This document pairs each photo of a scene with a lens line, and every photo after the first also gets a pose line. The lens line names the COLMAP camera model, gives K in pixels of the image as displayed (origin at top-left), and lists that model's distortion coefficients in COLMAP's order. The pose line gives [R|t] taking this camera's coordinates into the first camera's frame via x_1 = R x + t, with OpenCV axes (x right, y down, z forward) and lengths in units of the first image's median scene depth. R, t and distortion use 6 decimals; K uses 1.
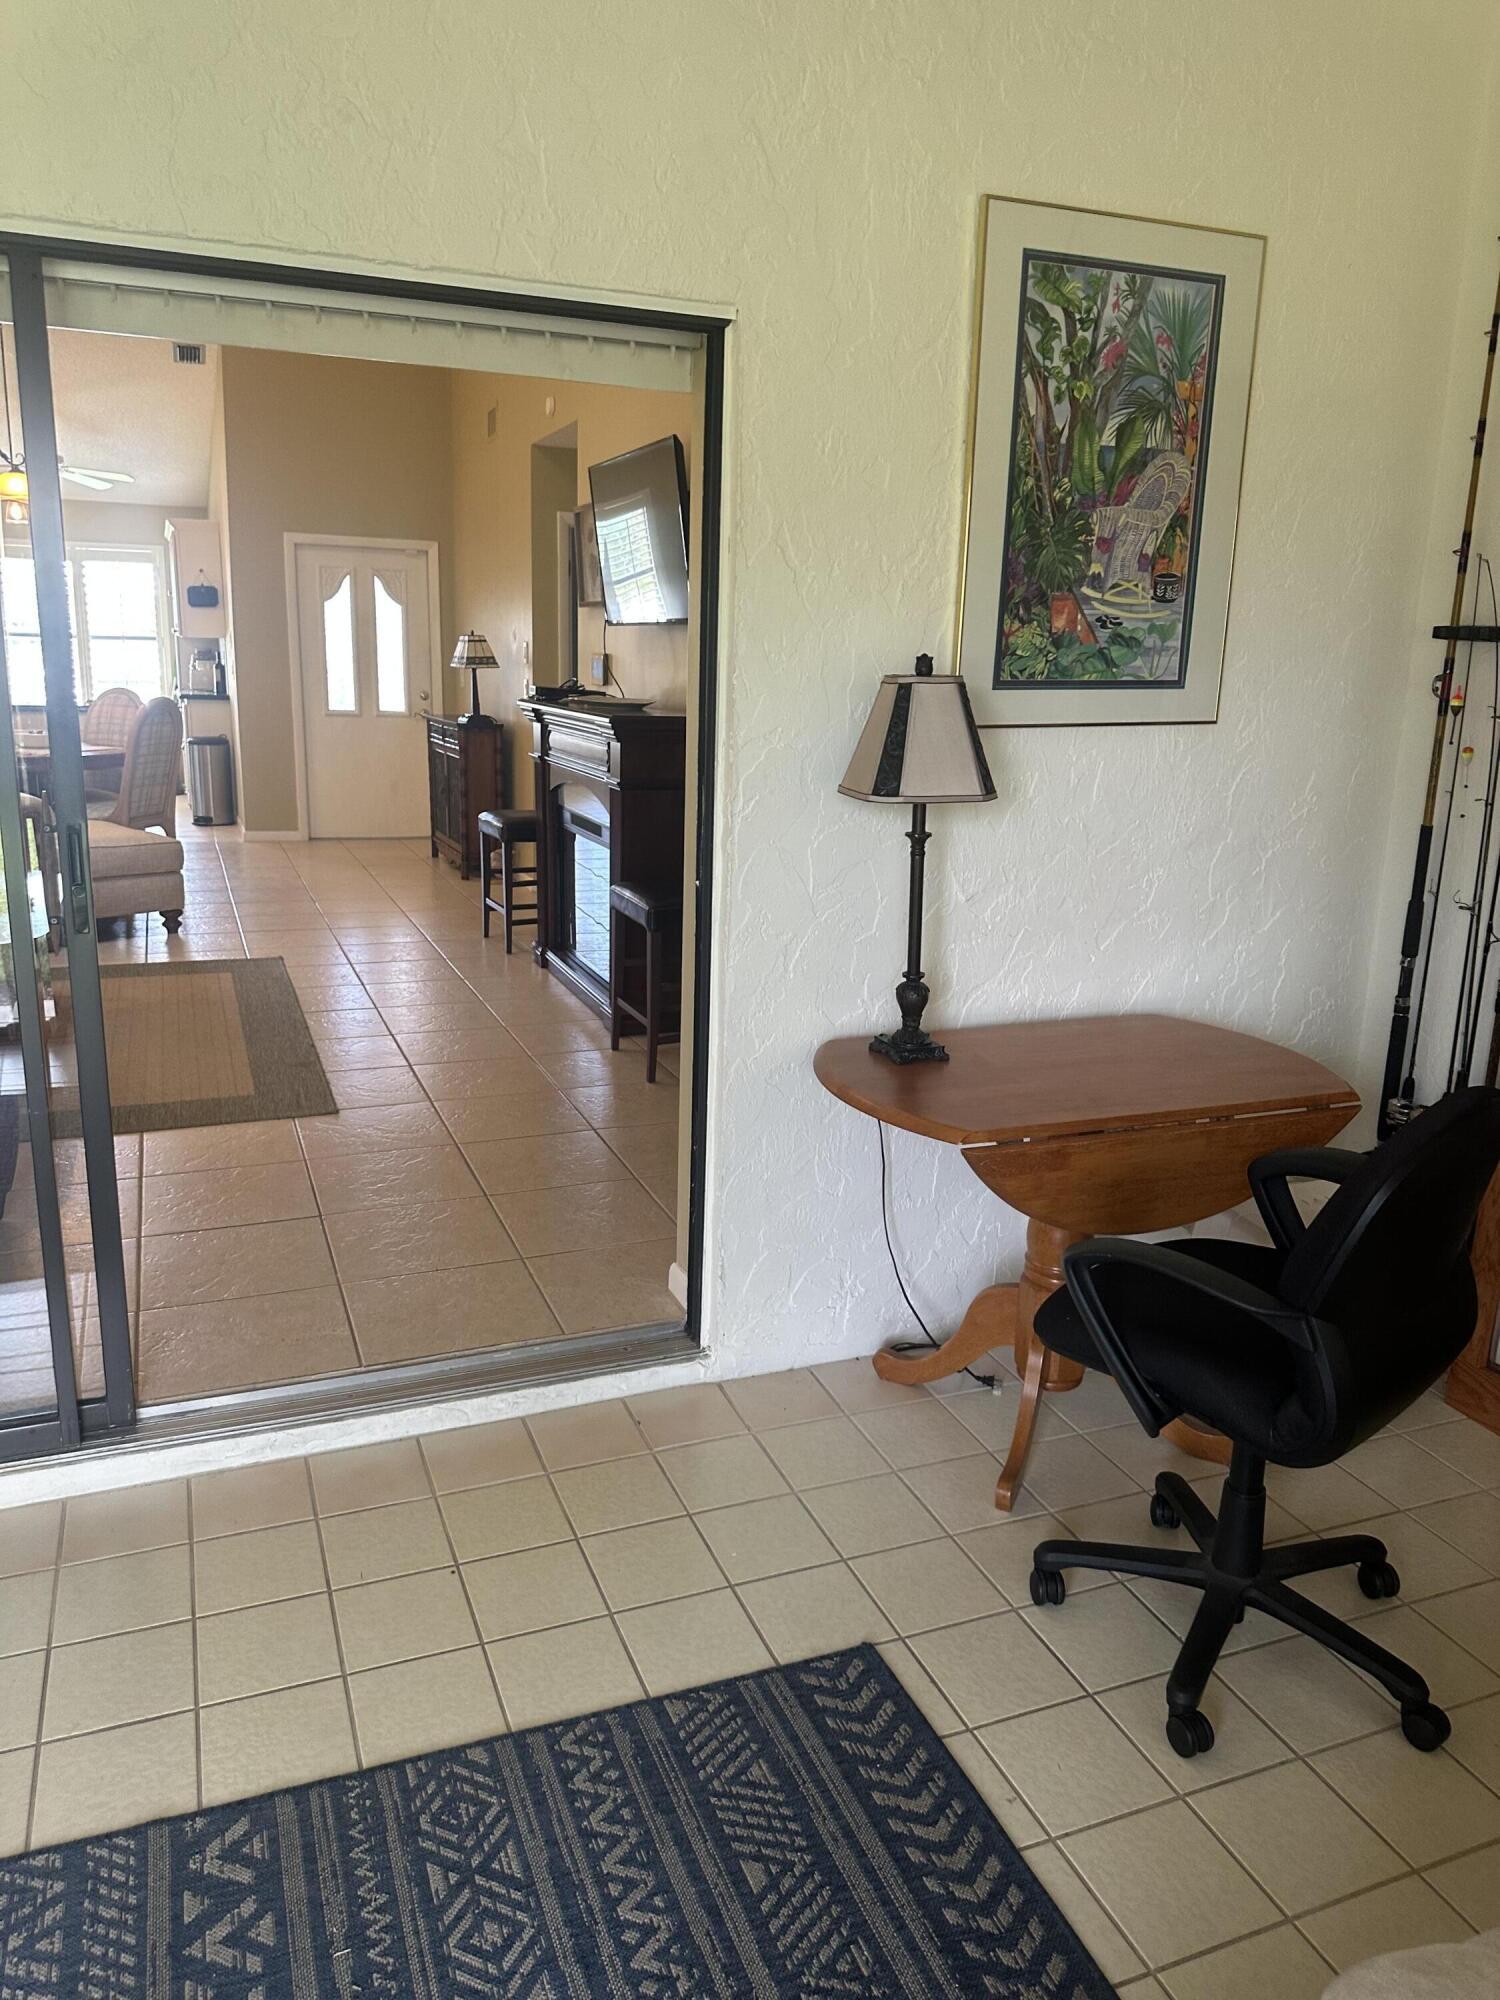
lens RADIAL K [[1416.4, 0, 751.3], [0, 1416.4, 994.9], [0, 0, 1]] dist [0.146355, -0.263084]
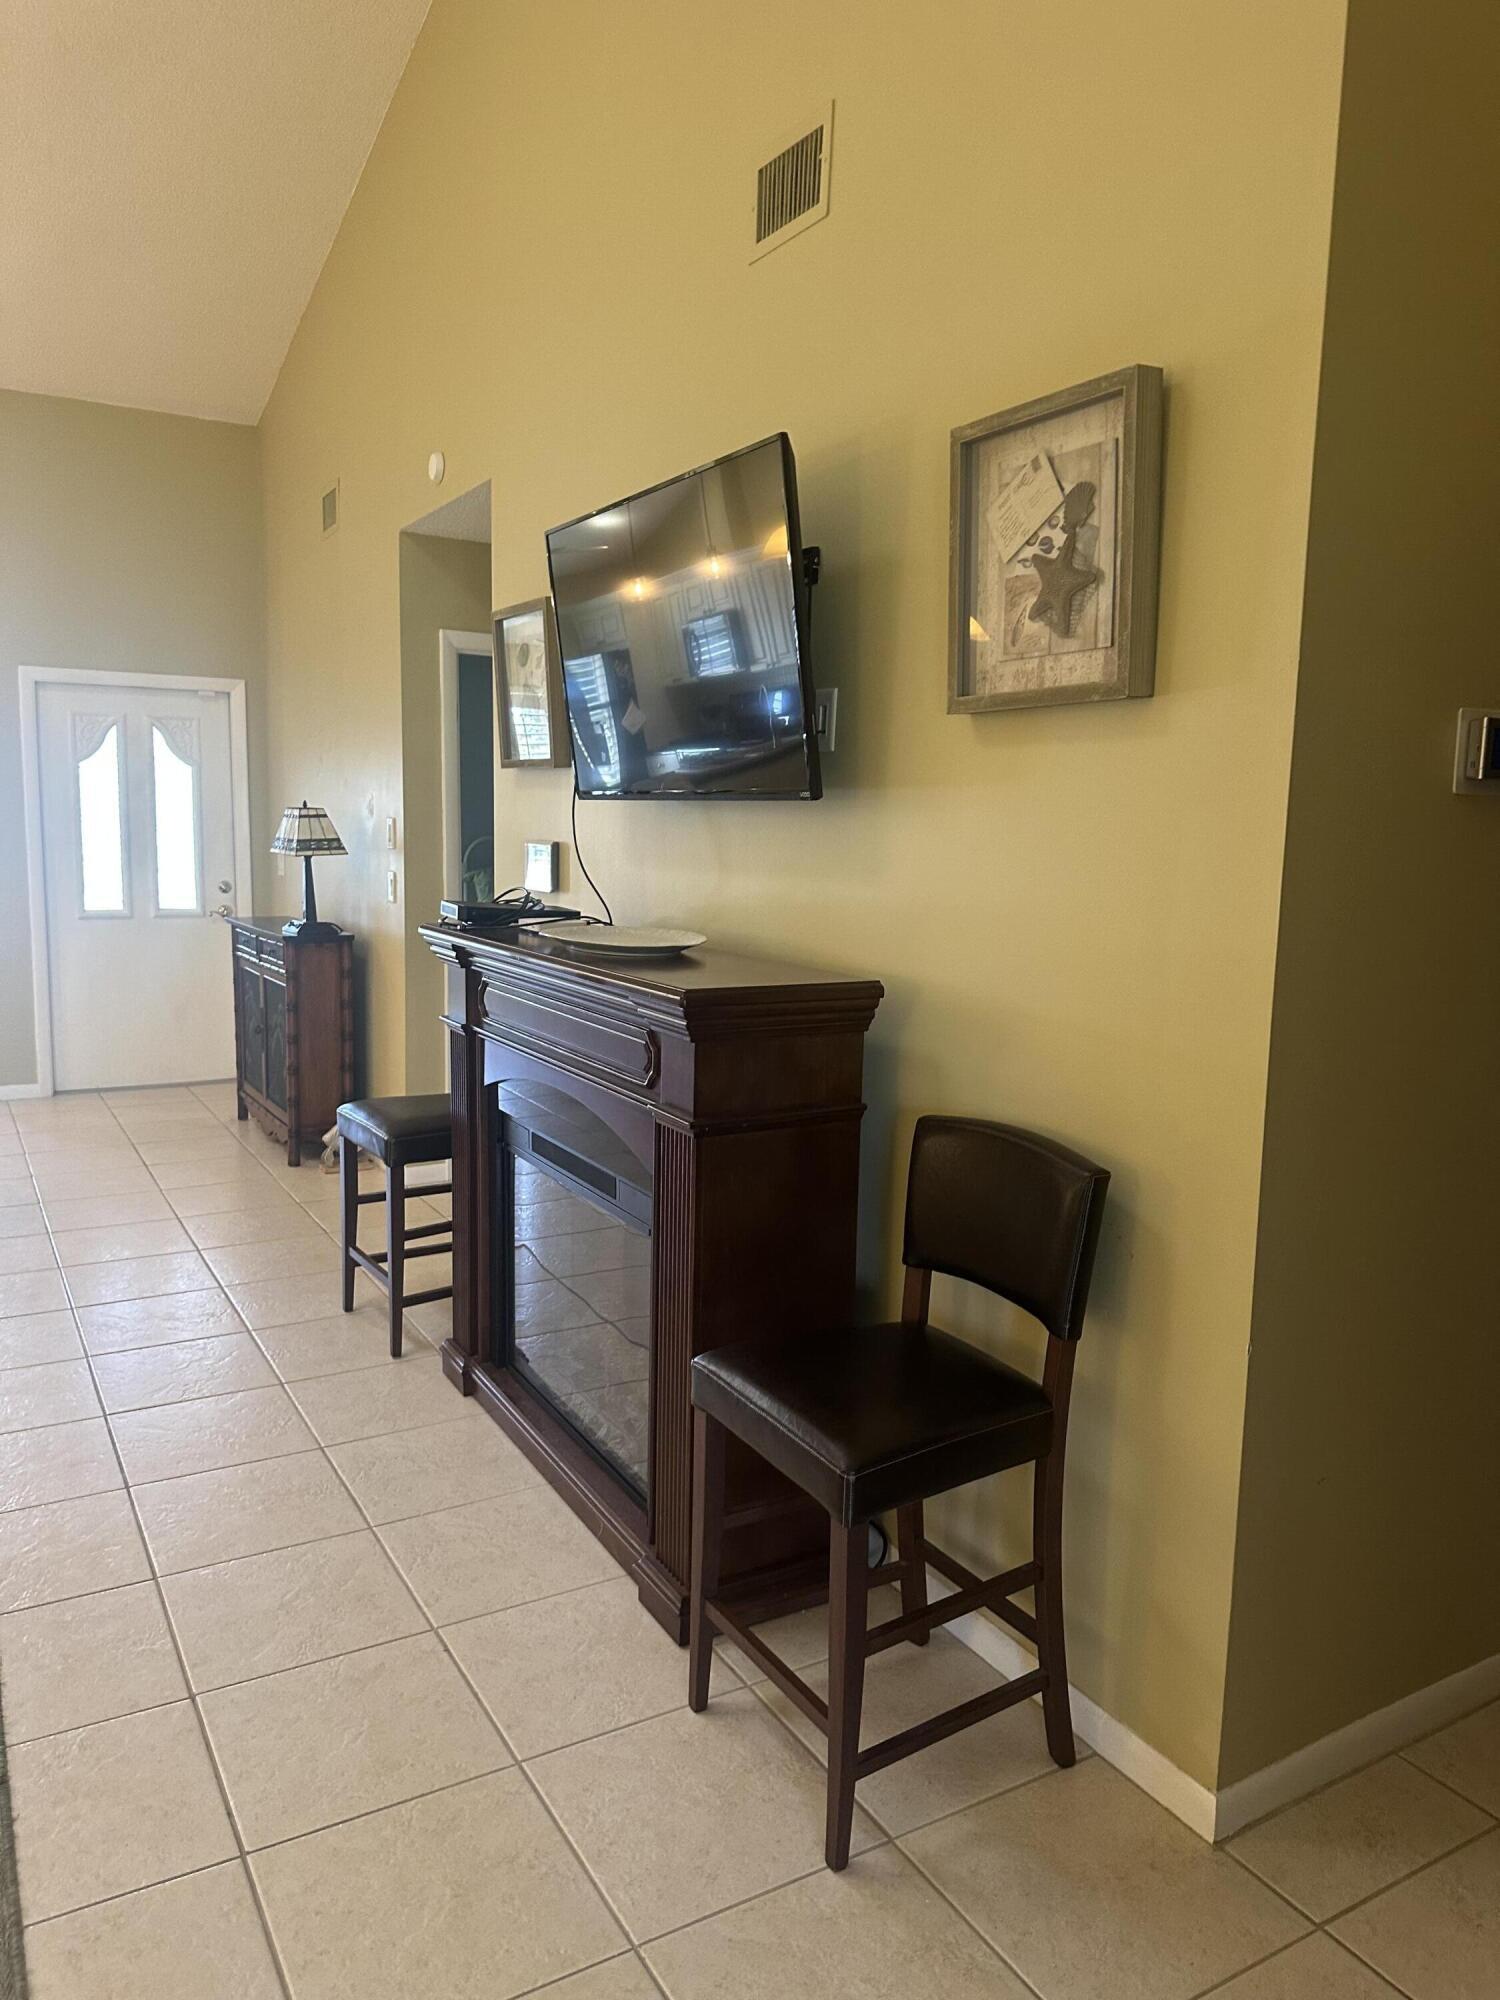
lens RADIAL K [[1414.5, 0, 743.9], [0, 1414.5, 1015.6], [0, 0, 1]] dist [0.057330, -0.060610]
pose [[0.990048, -0.026352, 0.138243, -0.075658], [0.038712, 0.995413, -0.087492, -0.077067], [-0.135304, 0.091973, 0.986526, 0.283469]]
